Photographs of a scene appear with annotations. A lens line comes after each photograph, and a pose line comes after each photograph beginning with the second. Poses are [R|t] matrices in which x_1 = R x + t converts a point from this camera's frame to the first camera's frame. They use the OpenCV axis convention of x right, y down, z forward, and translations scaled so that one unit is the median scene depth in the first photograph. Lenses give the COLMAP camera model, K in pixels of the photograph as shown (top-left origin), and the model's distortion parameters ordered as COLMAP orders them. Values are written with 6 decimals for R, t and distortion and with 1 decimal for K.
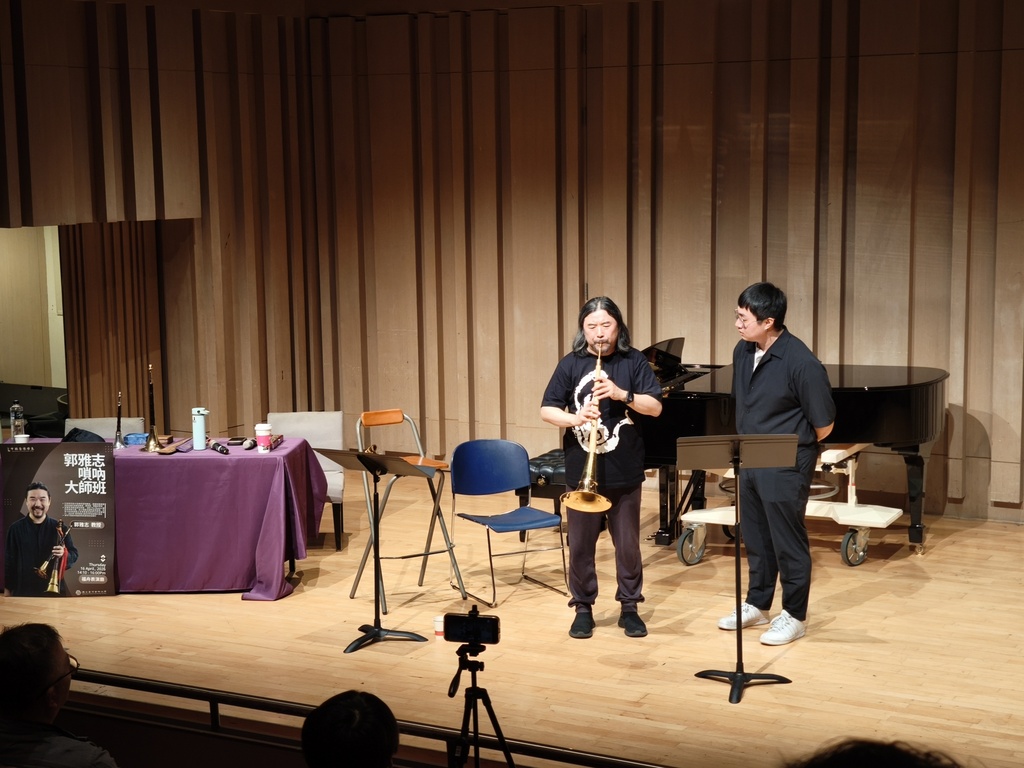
lens RADIAL K [[1791.8, 0, 511.9], [0, 1791.8, 399.6], [0, 0, 1]] dist [0.228380, 0.000000]
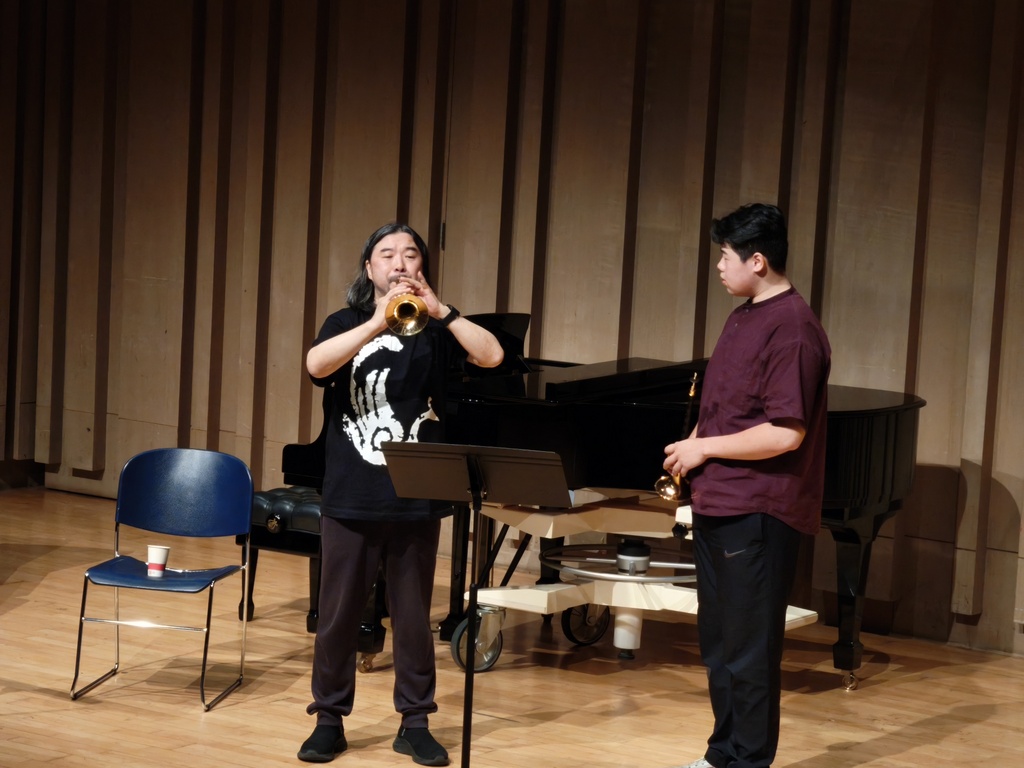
lens RADIAL K [[3445.0, 0, 522.3], [0, 3445.0, 344.2], [0, 0, 1]] dist [0.210959, 0.000000]
pose [[0.992403, 0.080974, -0.092622, 0.198780], [-0.084855, 0.995639, -0.038757, 0.021466], [0.089079, 0.046322, 0.994947, -0.180618]]
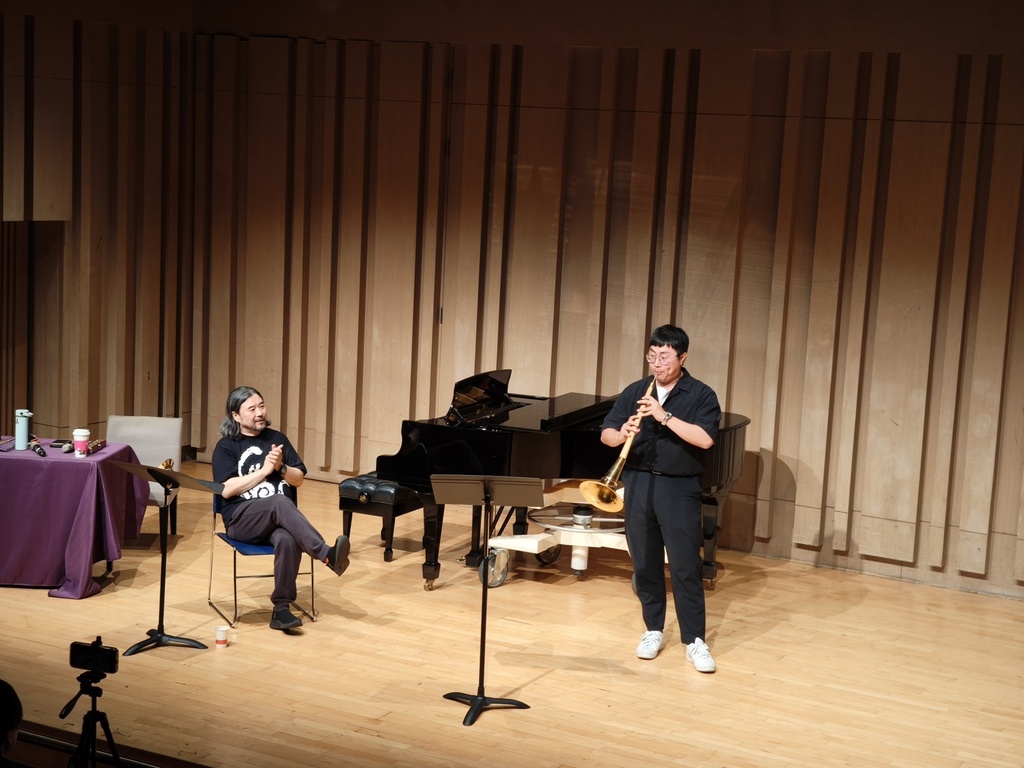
lens RADIAL K [[1791.8, 0, 515.5], [0, 1791.8, 393.0], [0, 0, 1]] dist [0.228380, 0.000000]
pose [[0.997895, 0.064816, 0.001896, 0.094676], [-0.064819, 0.997896, 0.001432, -0.021934], [-0.001799, -0.001552, 0.999997, -0.046145]]
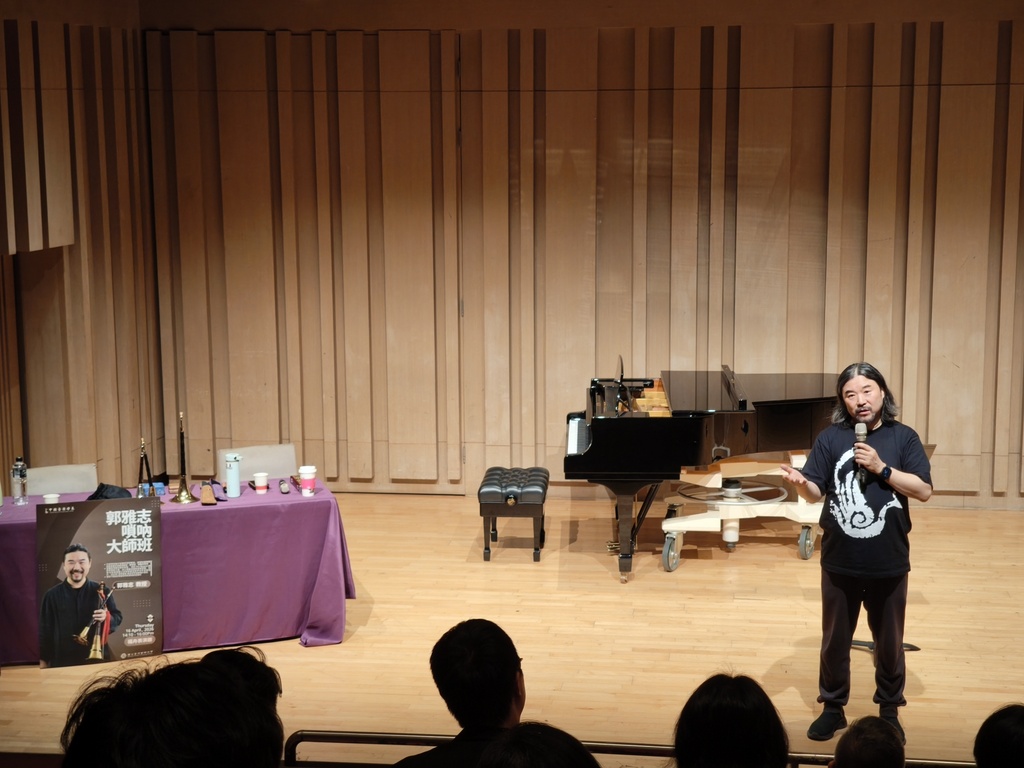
lens RADIAL K [[1791.8, 0, 509.2], [0, 1791.8, 396.7], [0, 0, 1]] dist [0.228380, 0.000000]
pose [[0.933672, -0.051036, 0.354474, -0.329910], [0.044645, 0.998660, 0.026191, -0.039306], [-0.355335, -0.008629, 0.934699, 0.036919]]
